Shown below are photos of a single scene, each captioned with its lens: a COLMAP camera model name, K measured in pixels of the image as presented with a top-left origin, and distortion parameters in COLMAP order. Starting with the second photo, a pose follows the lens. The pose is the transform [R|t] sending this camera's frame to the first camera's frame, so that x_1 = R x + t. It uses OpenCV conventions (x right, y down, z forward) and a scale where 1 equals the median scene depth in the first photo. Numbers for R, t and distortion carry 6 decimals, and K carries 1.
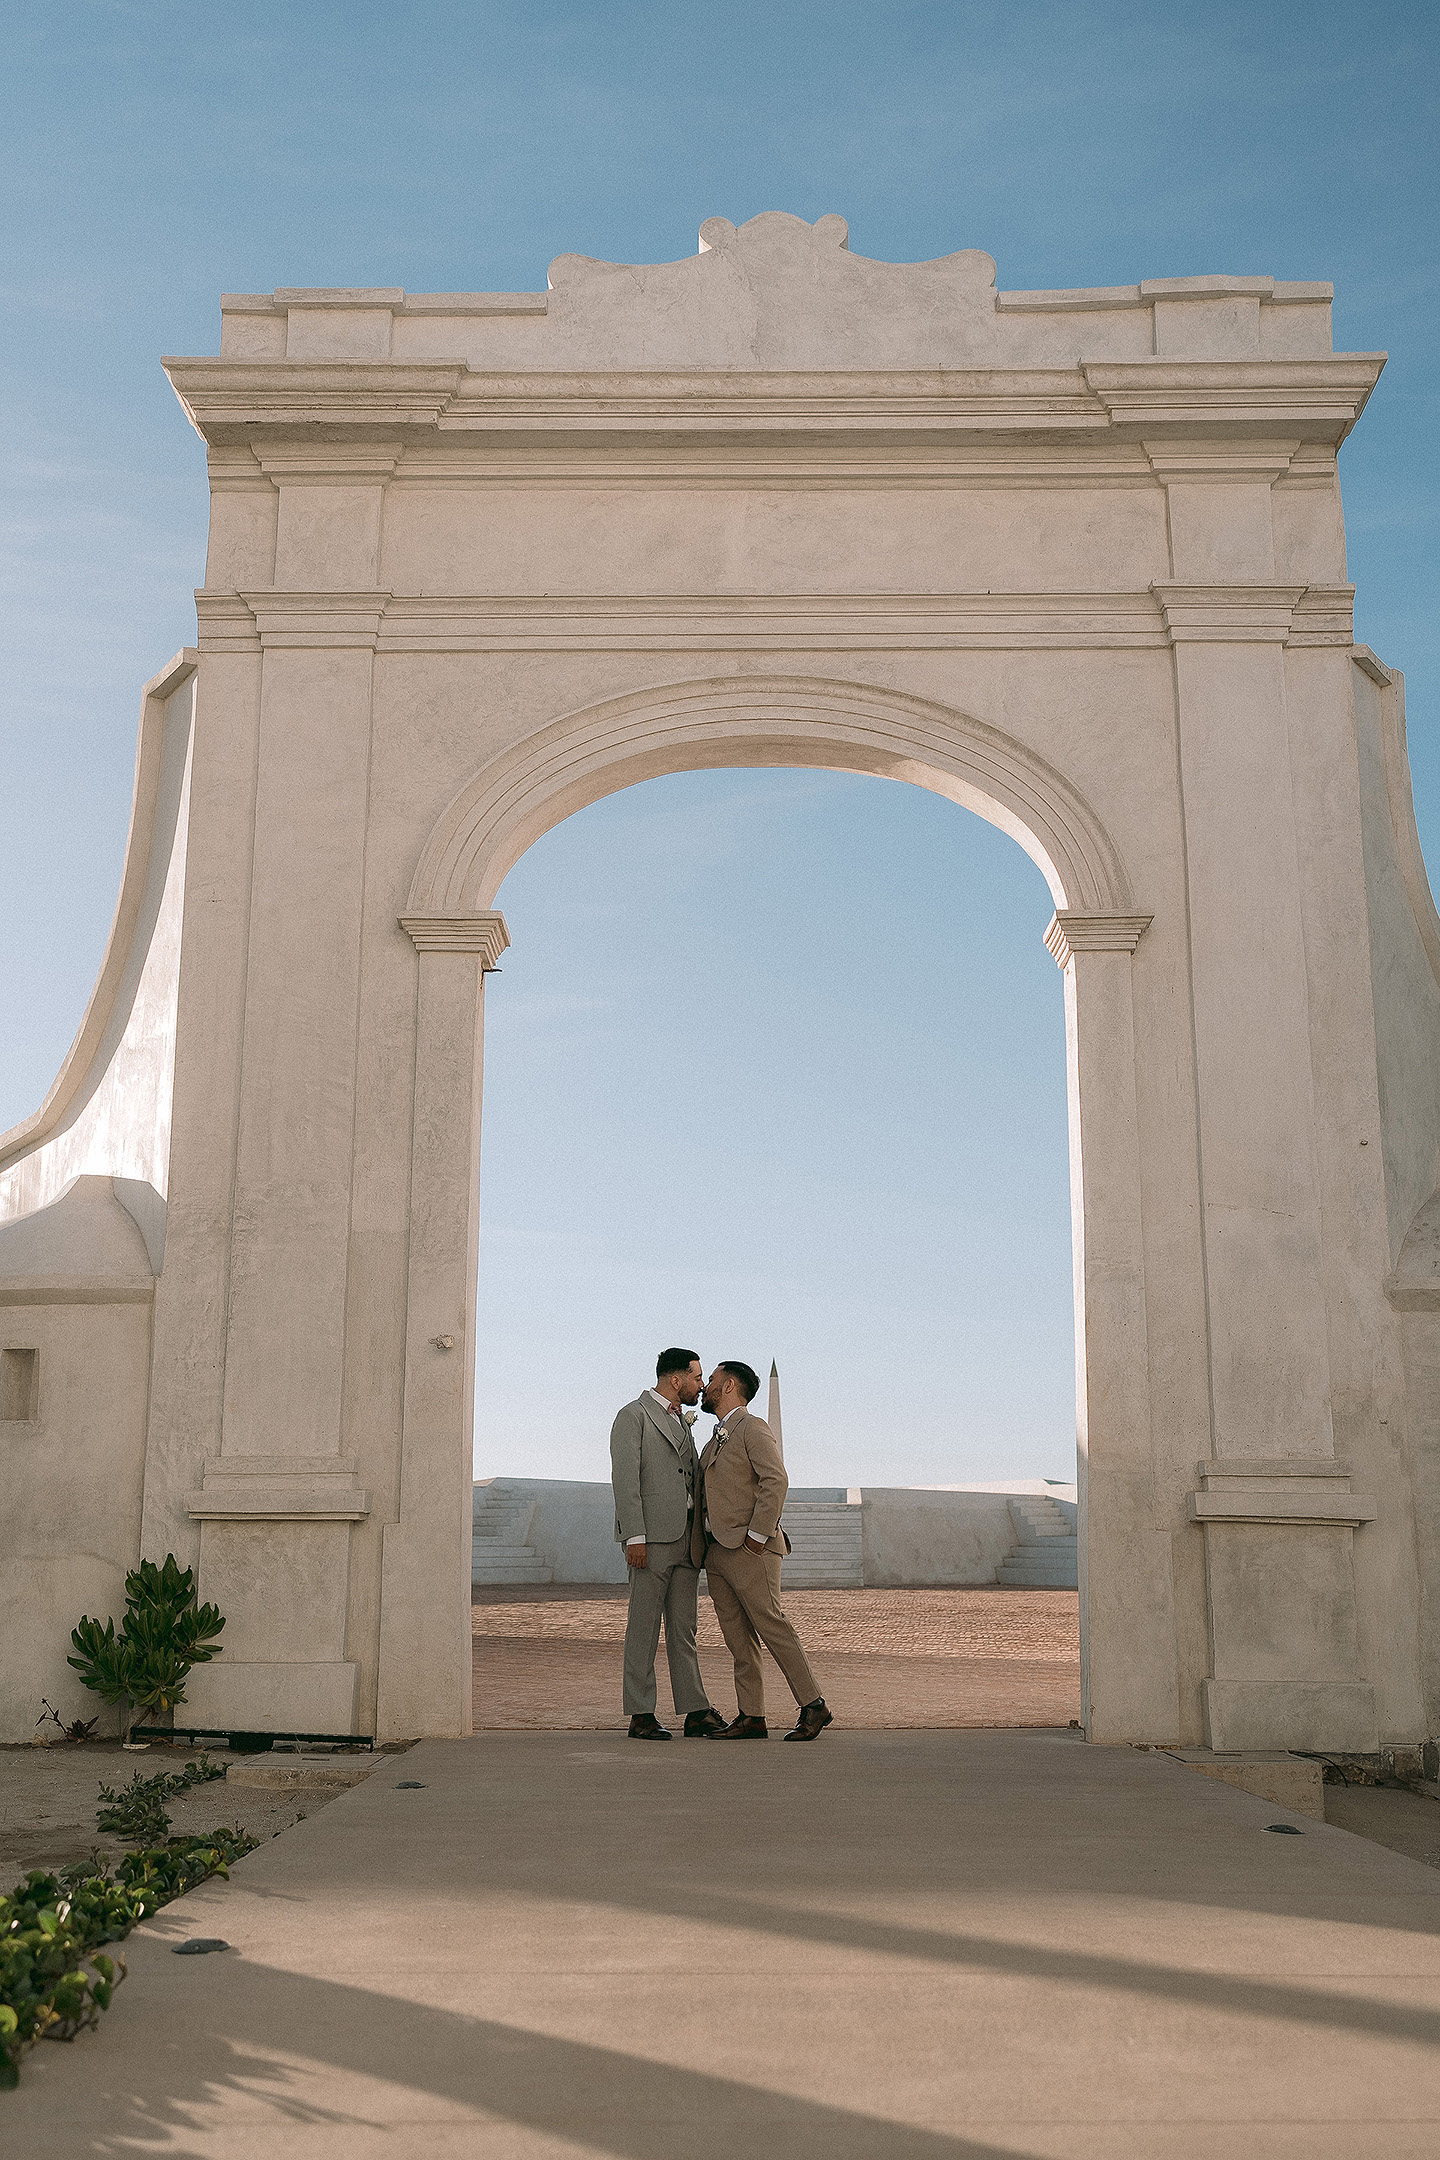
lens RADIAL K [[2130.1, 0, 720.0], [0, 2130.1, 1080.0], [0, 0, 1]] dist [-0.003162, 0.027768]
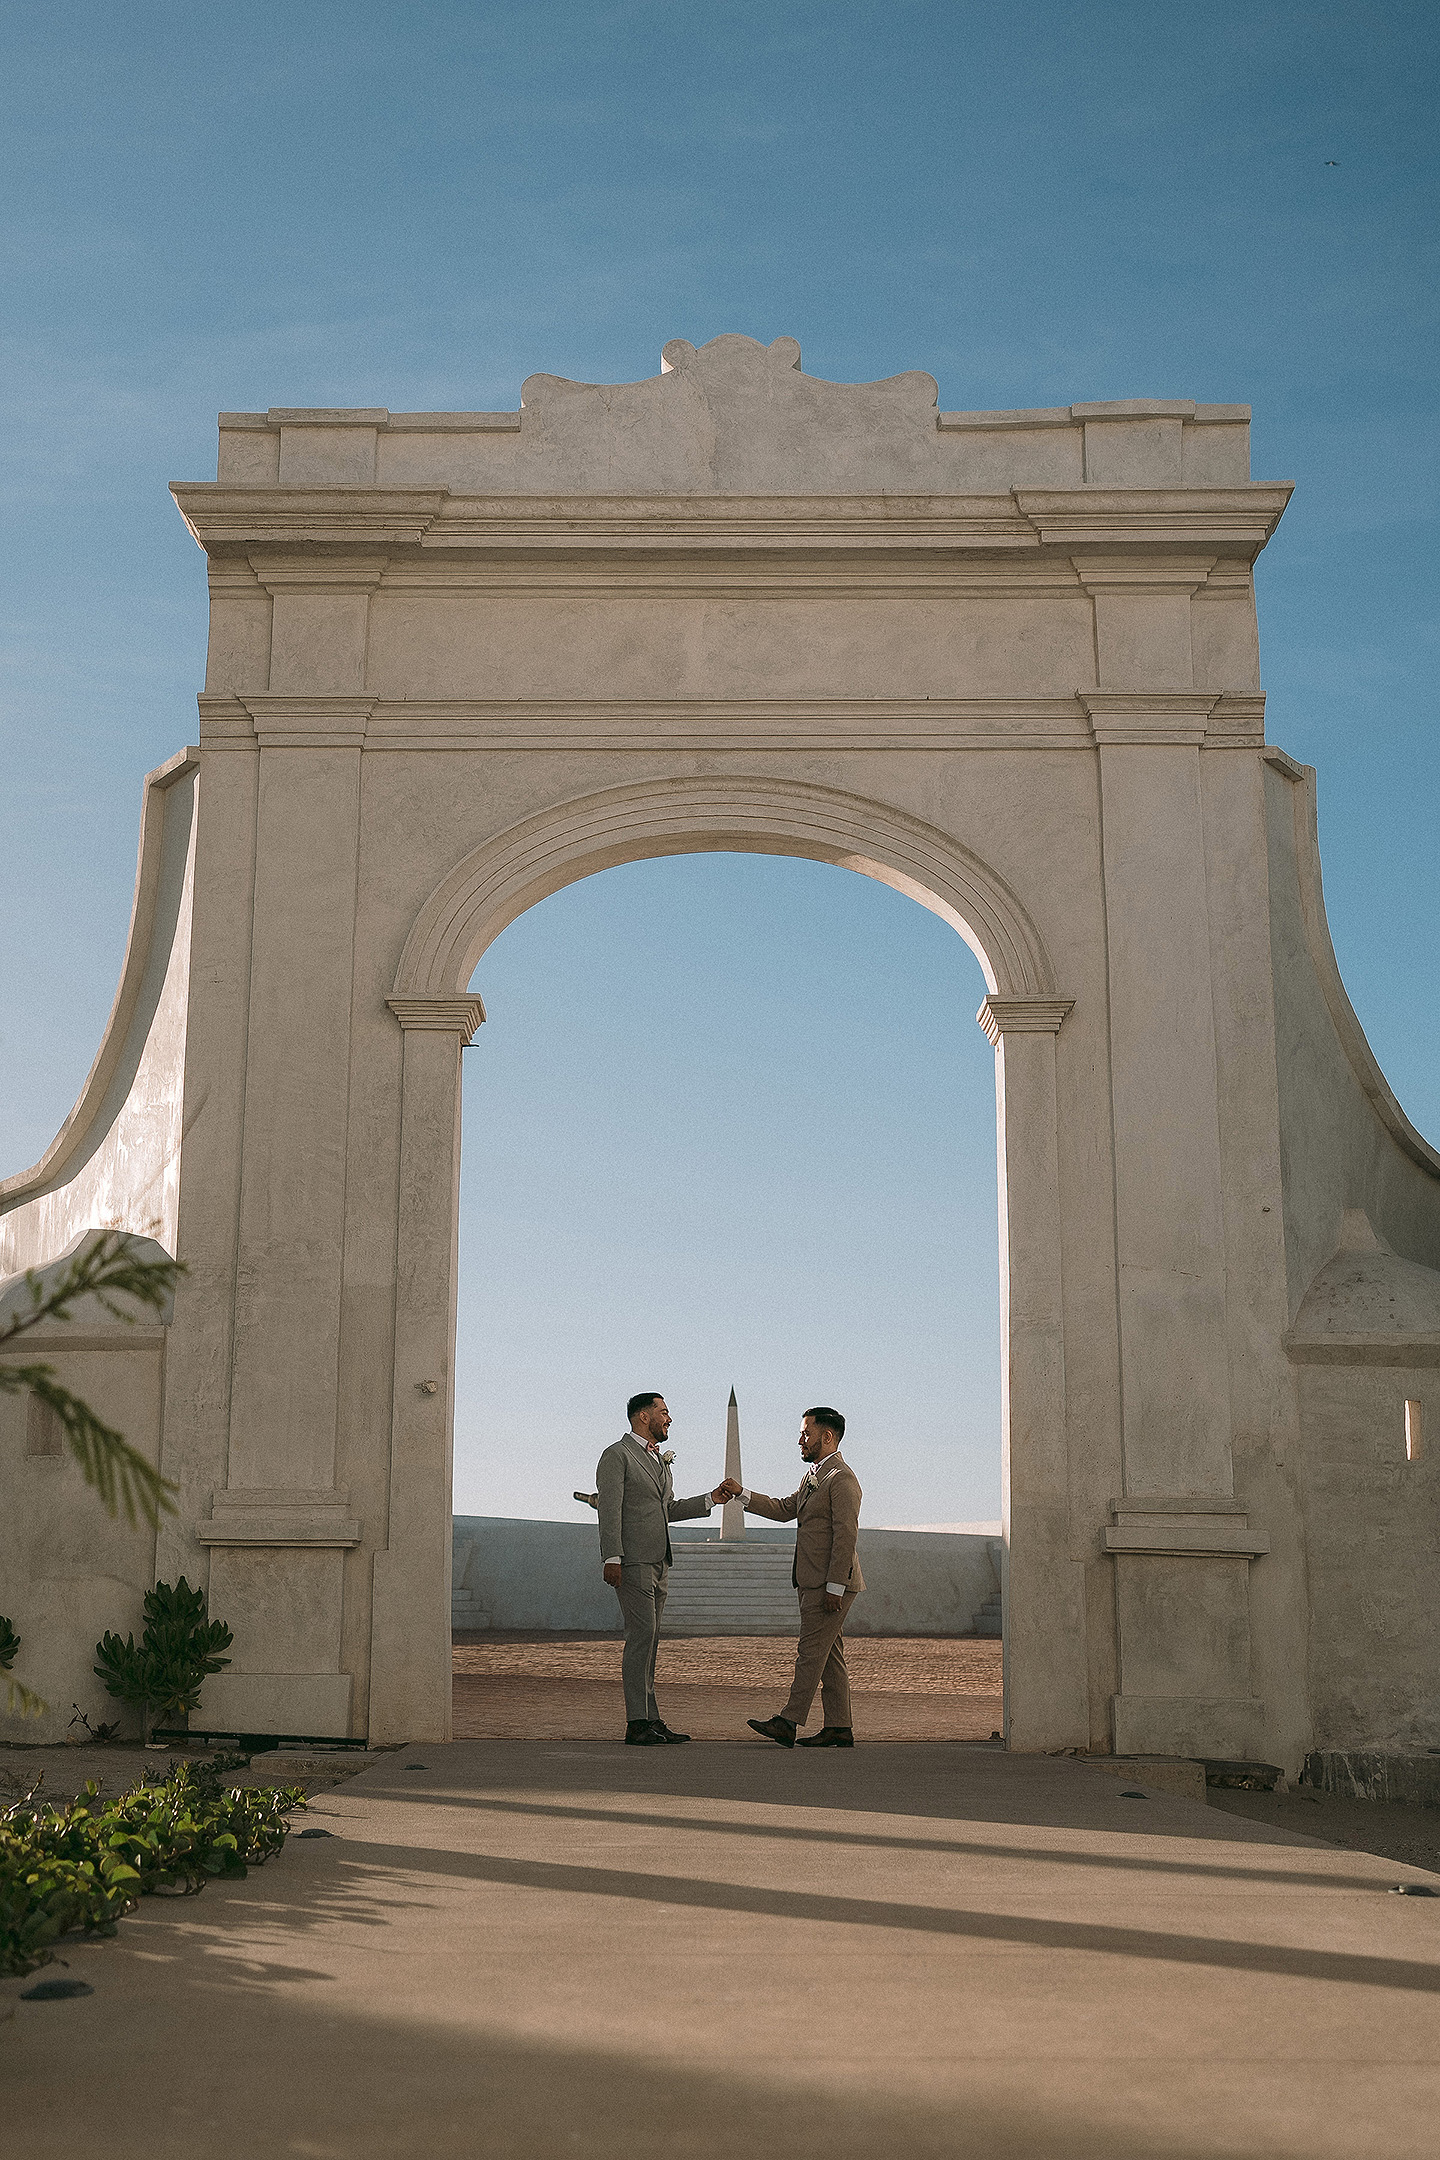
lens RADIAL K [[2331.5, 0, 643.0], [0, 2331.5, 1089.5], [0, 0, 1]] dist [-0.000879, 0.004023]
pose [[0.999898, 0.004000, -0.013735, -0.001788], [-0.003948, 0.999985, 0.003783, -0.034129], [0.013750, -0.003728, 0.999899, -0.194892]]
